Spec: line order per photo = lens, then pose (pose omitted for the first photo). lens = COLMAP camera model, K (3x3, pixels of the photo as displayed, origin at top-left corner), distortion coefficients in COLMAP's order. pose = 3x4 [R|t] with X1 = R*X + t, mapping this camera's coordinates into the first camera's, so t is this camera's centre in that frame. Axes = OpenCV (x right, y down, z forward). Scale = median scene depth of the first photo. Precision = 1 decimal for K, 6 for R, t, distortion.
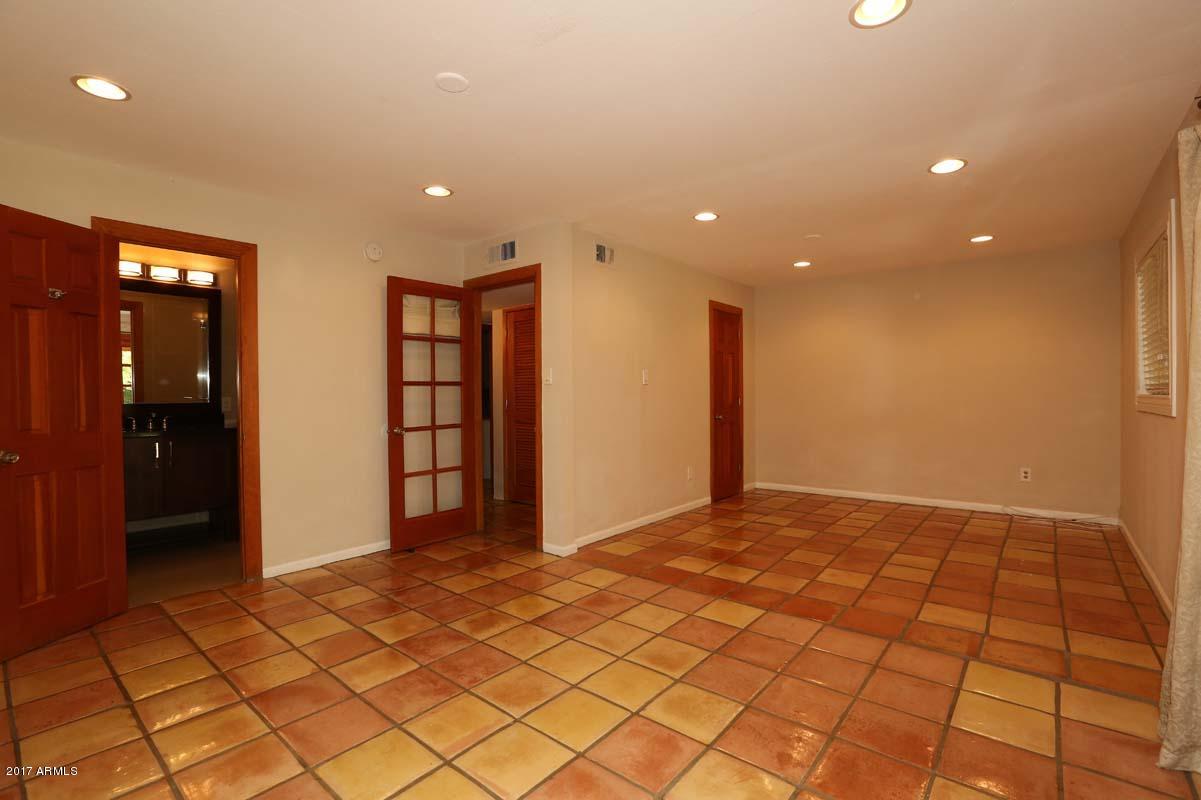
lens RADIAL K [[540.2, 0, 599.9], [0, 540.2, 401.6], [0, 0, 1]] dist [-0.023413, 0.001015]
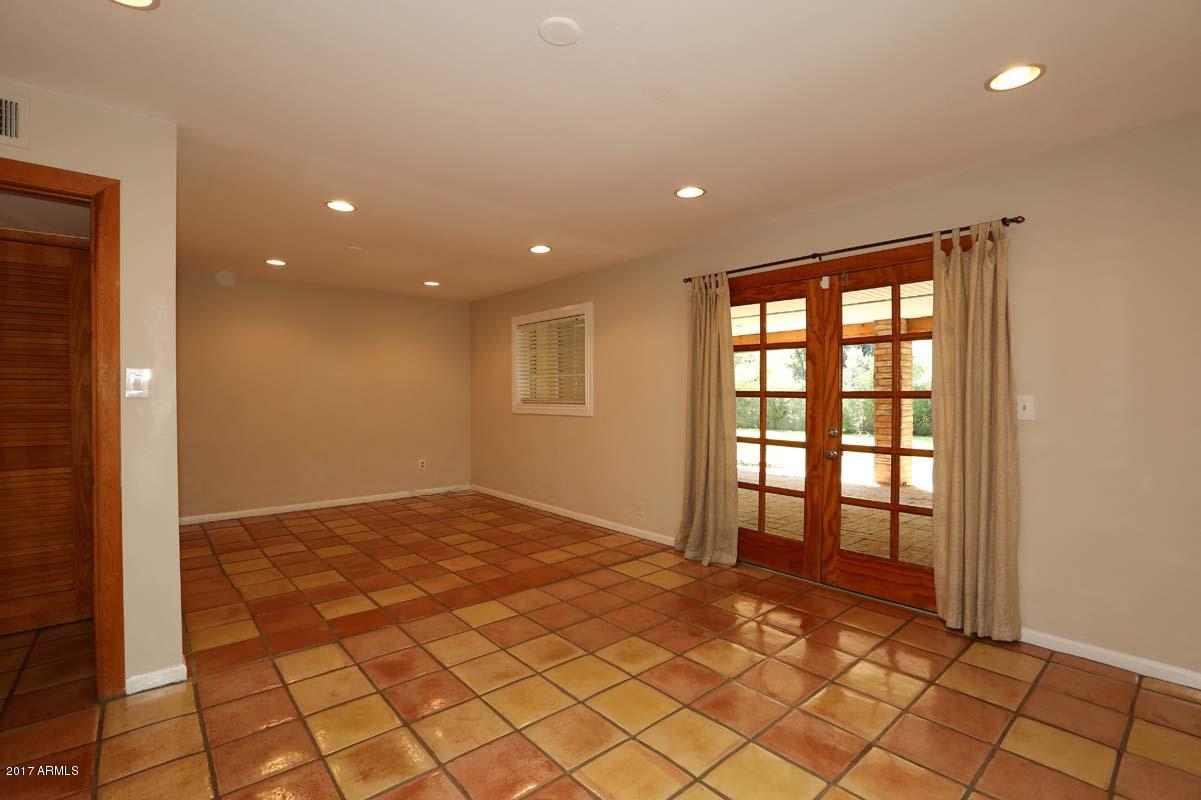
lens RADIAL K [[540.2, 0, 600.8], [0, 540.2, 400.4], [0, 0, 1]] dist [-0.023413, 0.001015]
pose [[0.155235, 0.004657, 0.987867, -0.731107], [0.006347, 0.999964, -0.005712, -0.020208], [-0.987857, 0.007157, 0.155200, 0.566853]]
